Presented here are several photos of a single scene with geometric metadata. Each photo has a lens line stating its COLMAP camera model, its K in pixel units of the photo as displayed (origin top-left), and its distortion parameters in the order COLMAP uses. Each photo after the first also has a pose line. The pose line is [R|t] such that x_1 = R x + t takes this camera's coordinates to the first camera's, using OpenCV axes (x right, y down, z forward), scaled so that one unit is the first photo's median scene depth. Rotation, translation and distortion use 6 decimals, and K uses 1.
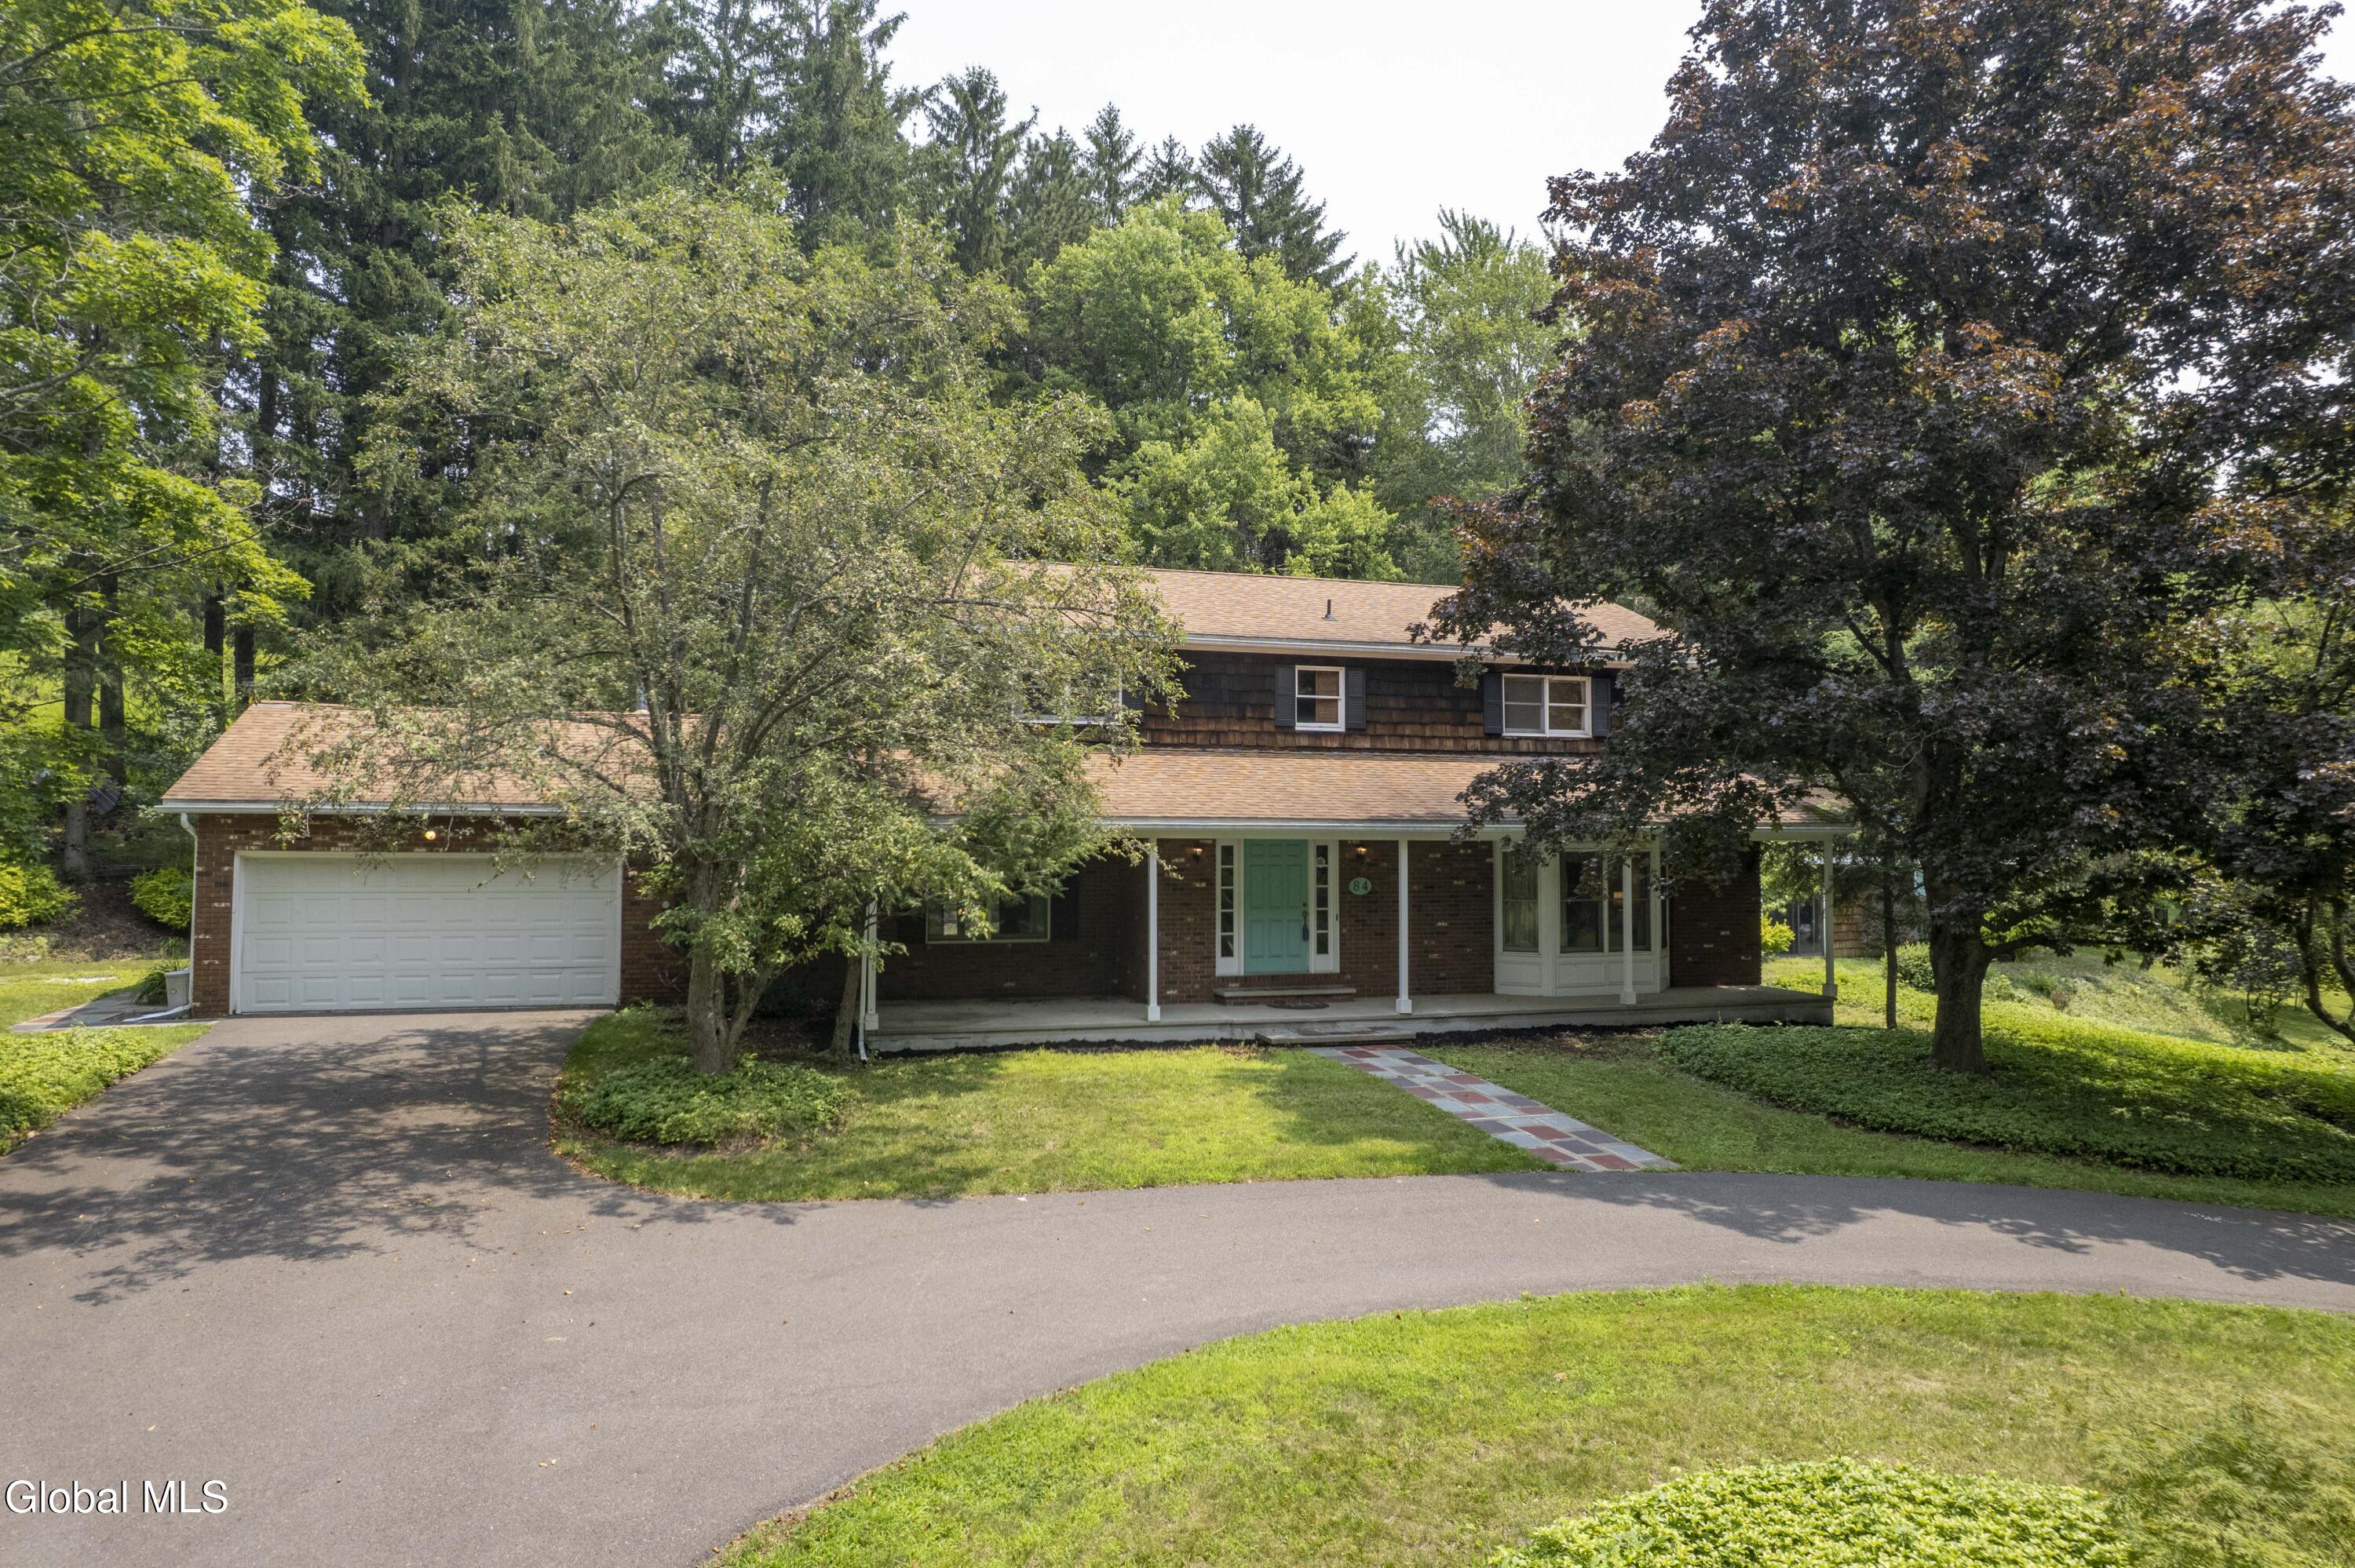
lens RADIAL K [[1512.1, 0, 1177.7], [0, 1512.1, 785.4], [0, 0, 1]] dist [-0.017911, 0.002226]
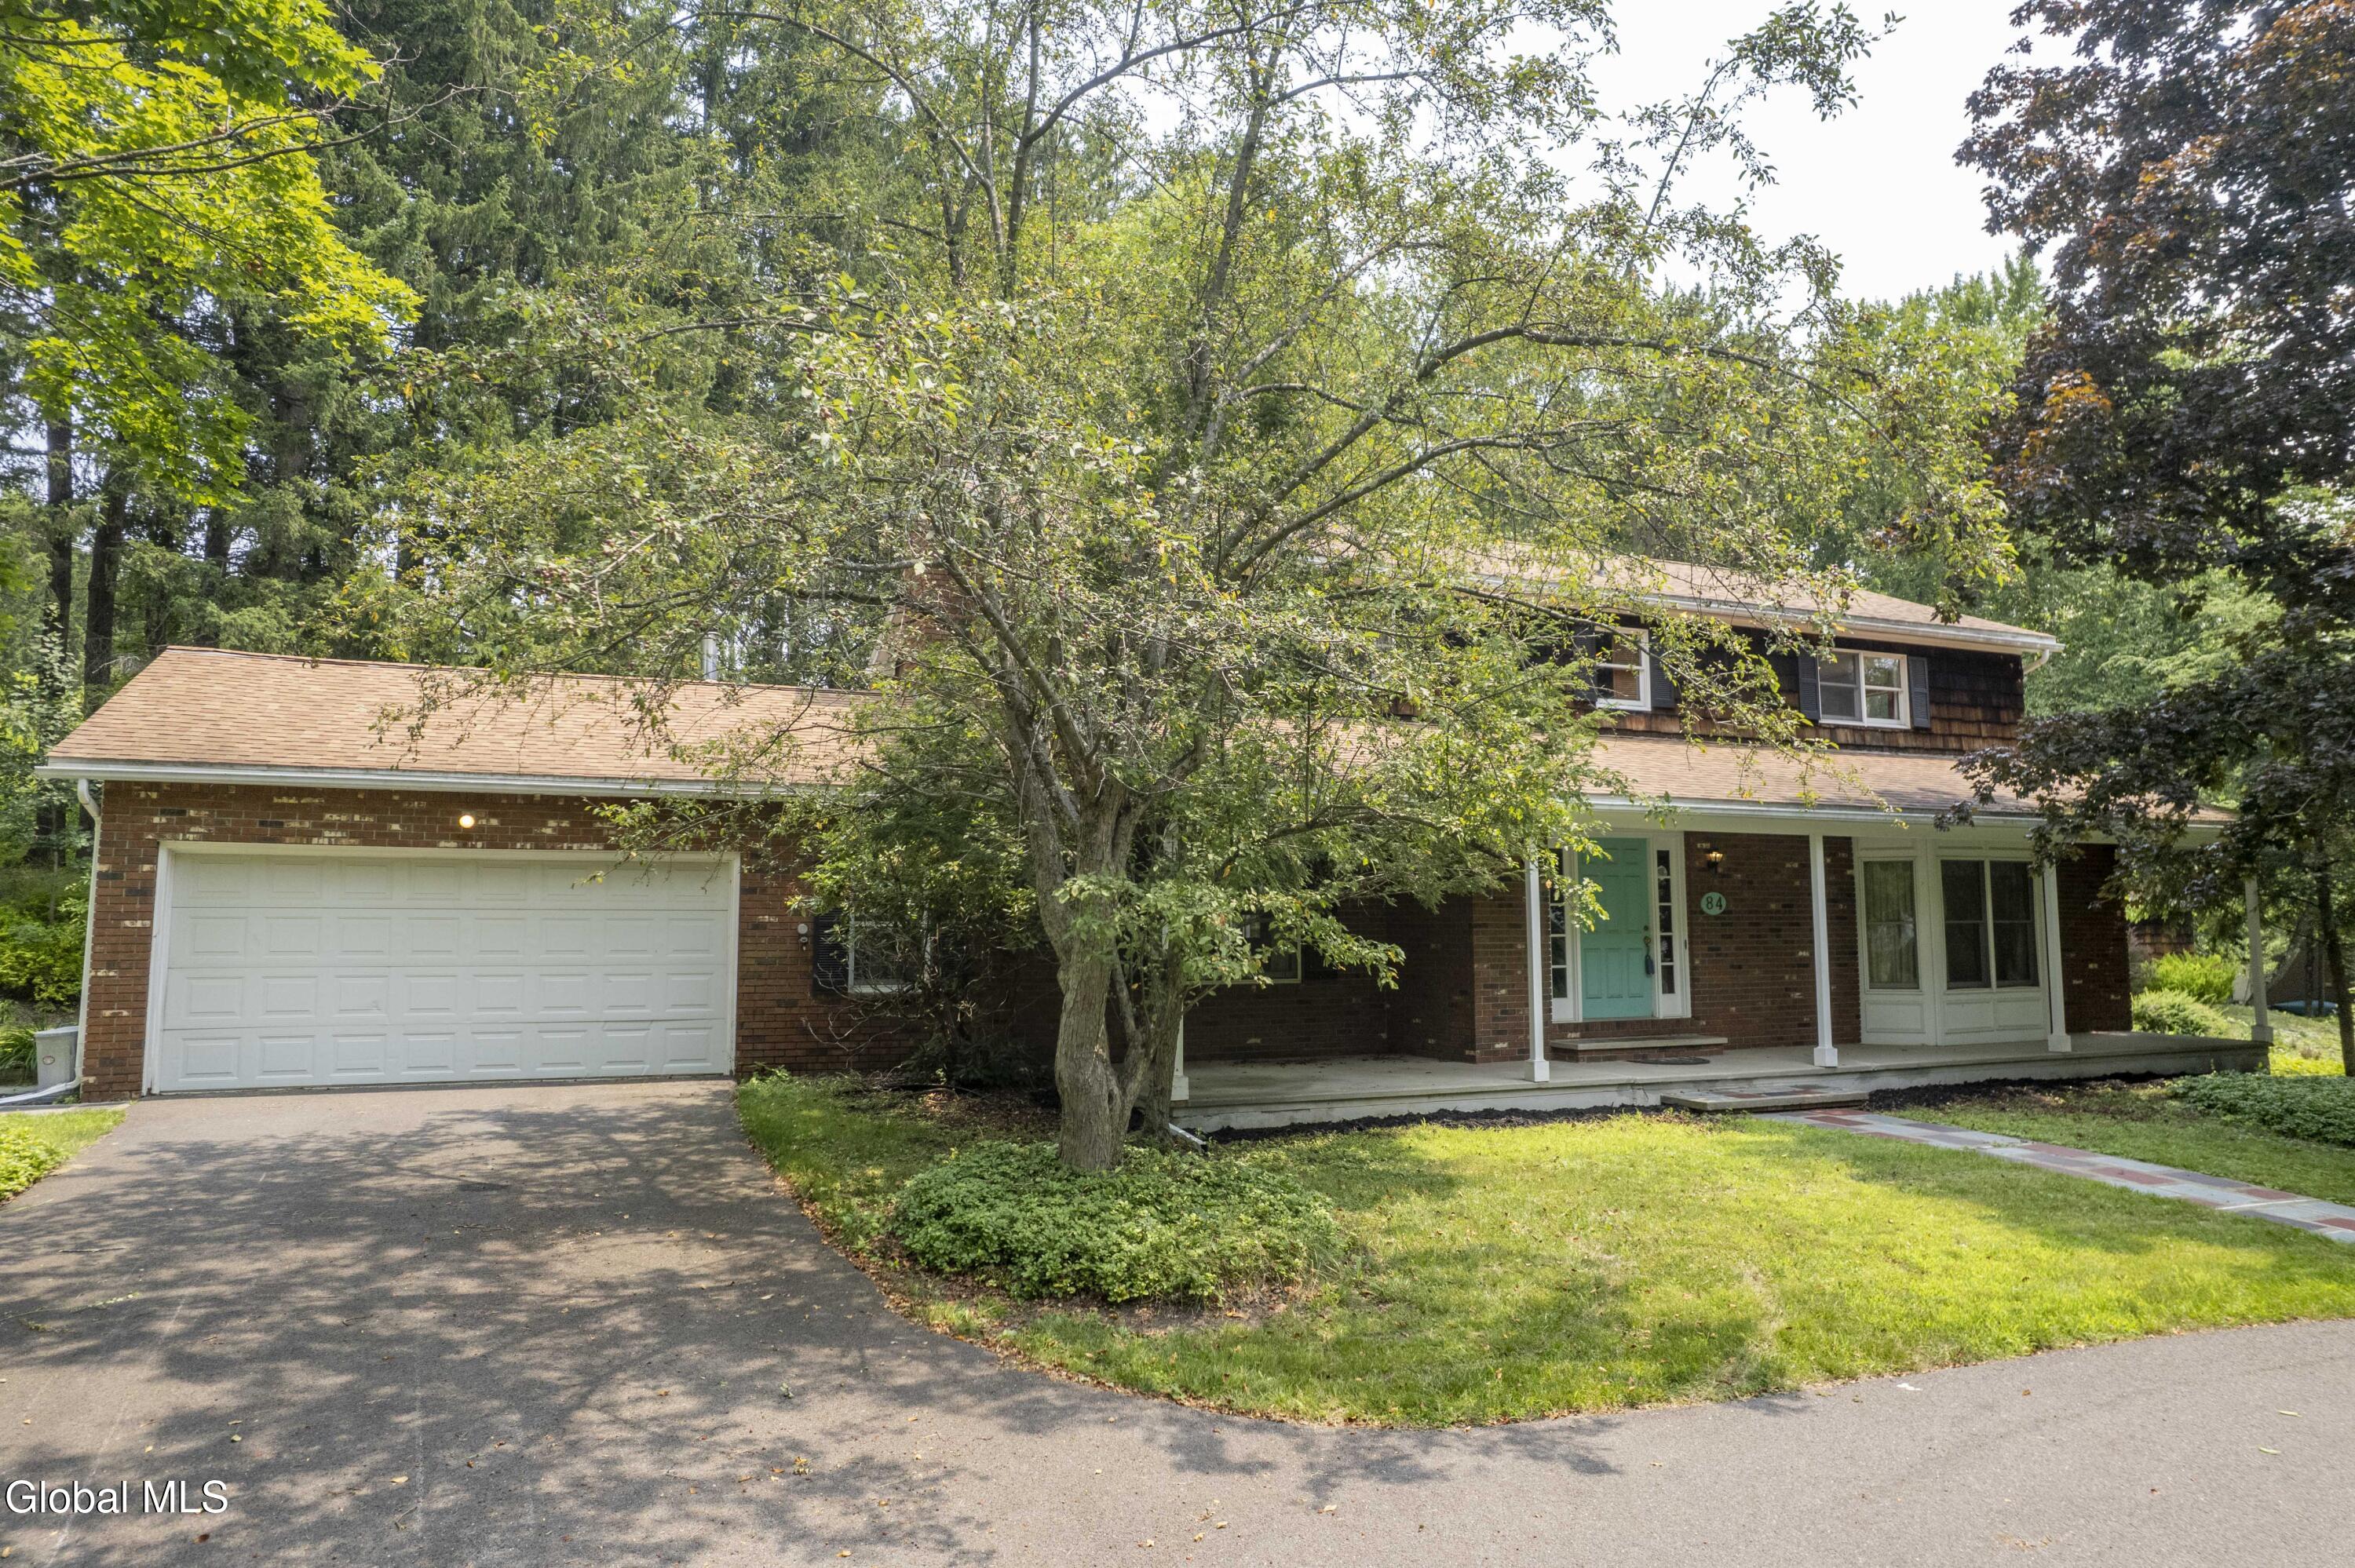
lens RADIAL K [[1512.1, 0, 1177.6], [0, 1512.1, 783.1], [0, 0, 1]] dist [-0.017911, 0.002226]
pose [[0.994057, 0.005191, 0.108735, -0.256054], [0.001592, 0.998062, -0.062203, 0.058754], [-0.108847, 0.062006, 0.992123, 0.300289]]
